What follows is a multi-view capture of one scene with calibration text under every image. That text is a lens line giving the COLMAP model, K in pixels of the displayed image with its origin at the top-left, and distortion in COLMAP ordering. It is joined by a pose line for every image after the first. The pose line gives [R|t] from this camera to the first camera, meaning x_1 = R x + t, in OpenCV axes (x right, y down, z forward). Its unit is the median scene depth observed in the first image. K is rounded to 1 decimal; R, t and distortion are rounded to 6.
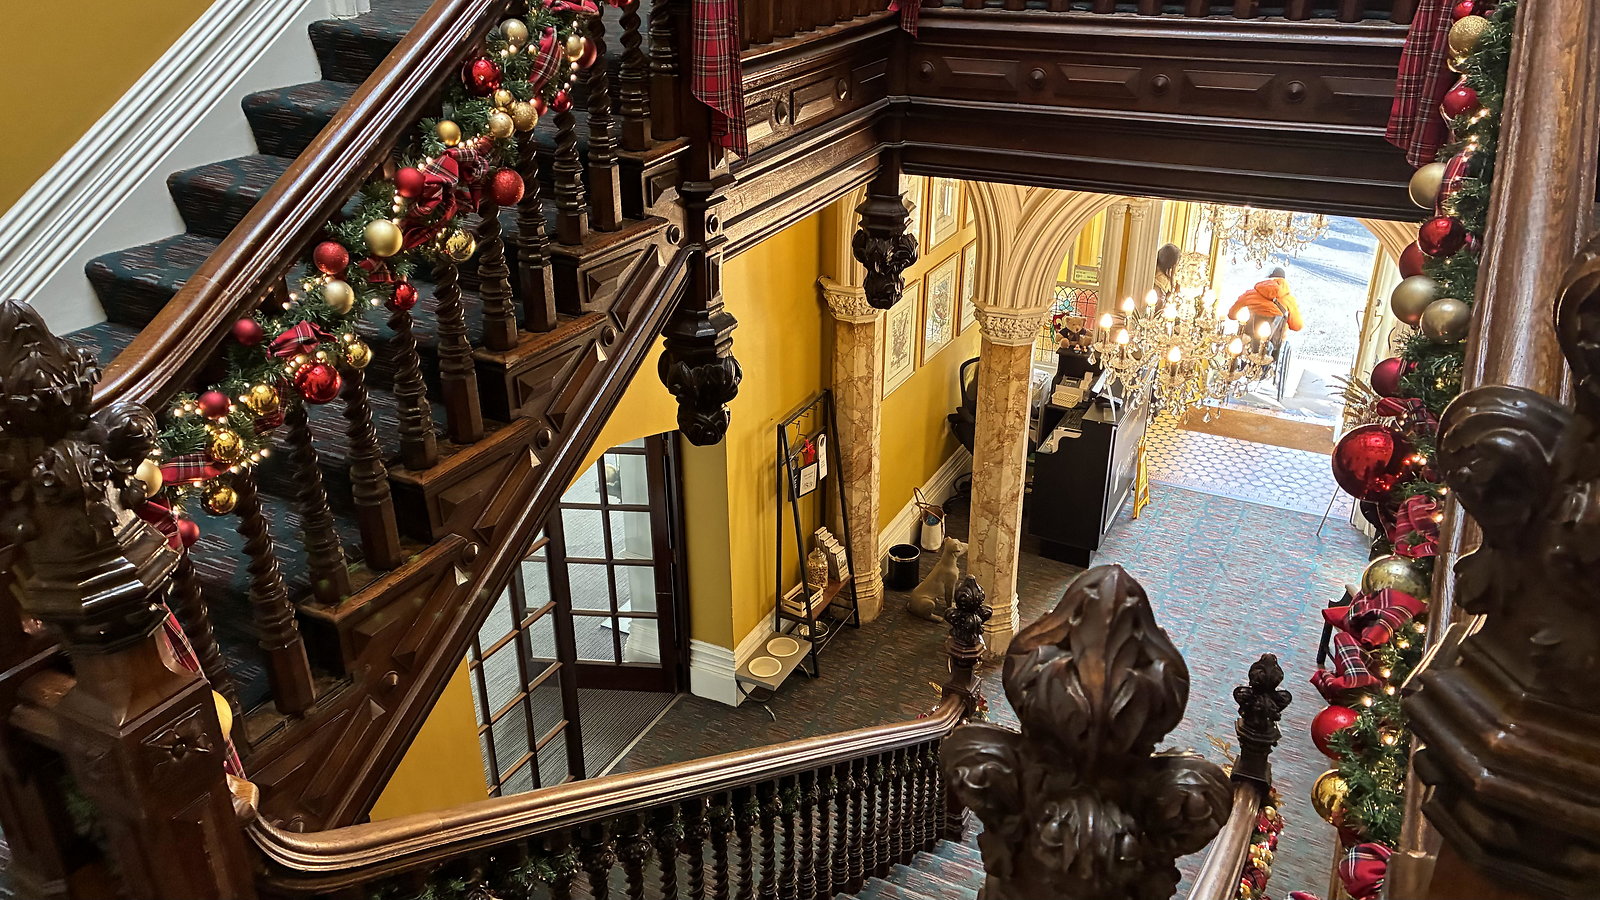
lens RADIAL K [[1217.2, 0, 790.1], [0, 1217.2, 444.0], [0, 0, 1]] dist [0.052253, -0.056664]
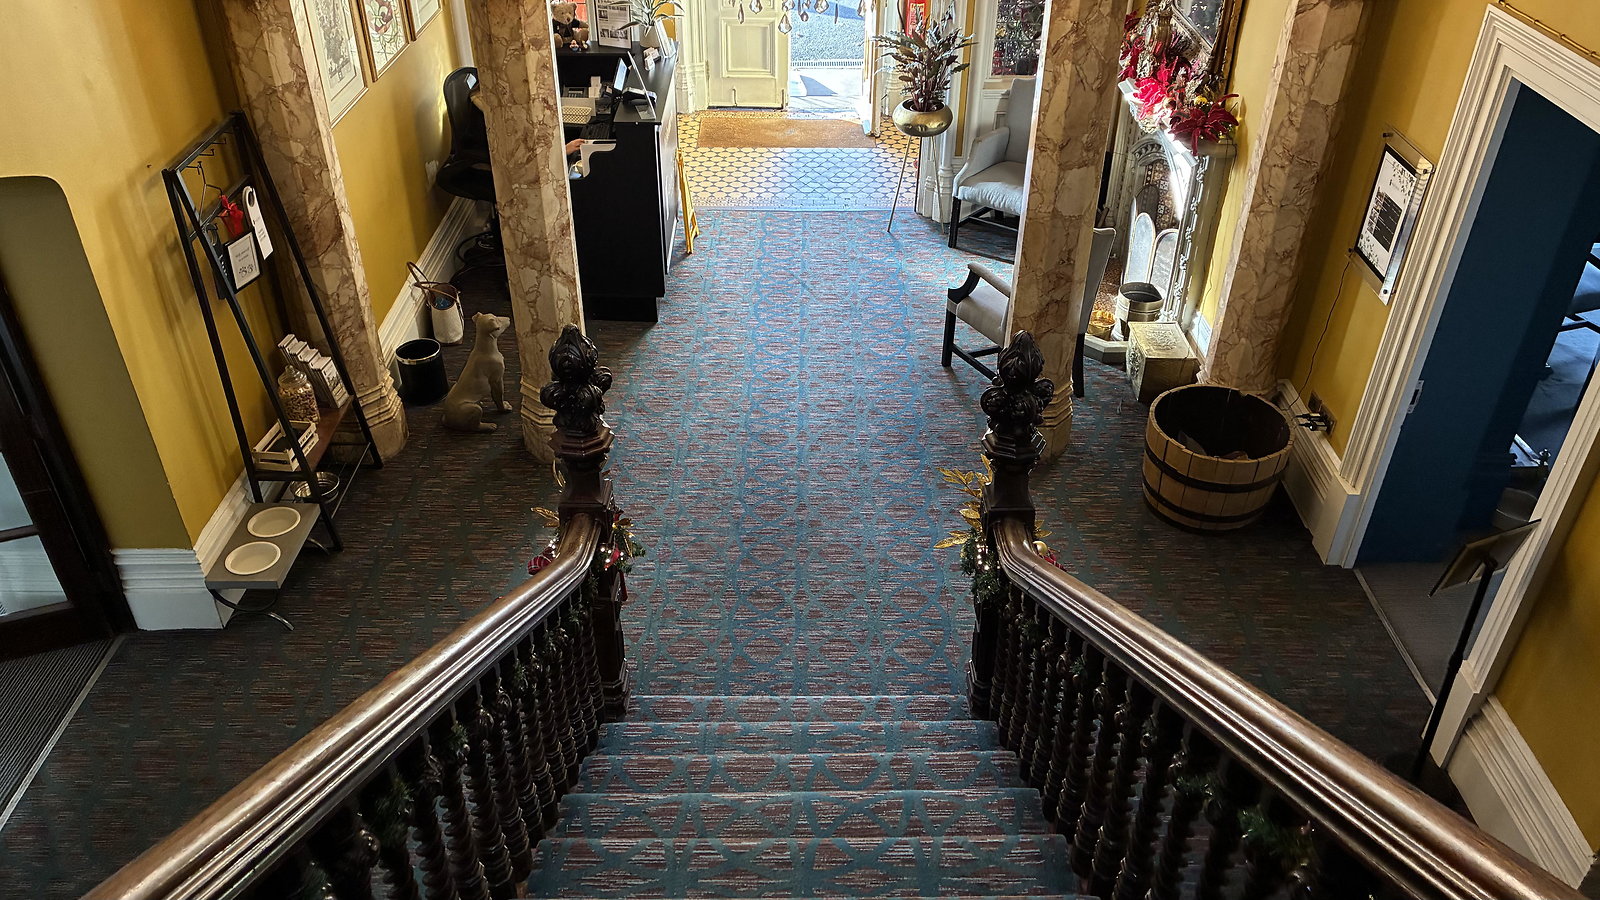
lens RADIAL K [[1217.2, 0, 813.2], [0, 1217.2, 454.8], [0, 0, 1]] dist [0.052253, -0.056664]
pose [[0.880889, -0.252264, 0.400497, -0.010045], [0.183182, 0.961898, 0.202971, 0.088805], [-0.436440, -0.105431, 0.893535, 0.500006]]
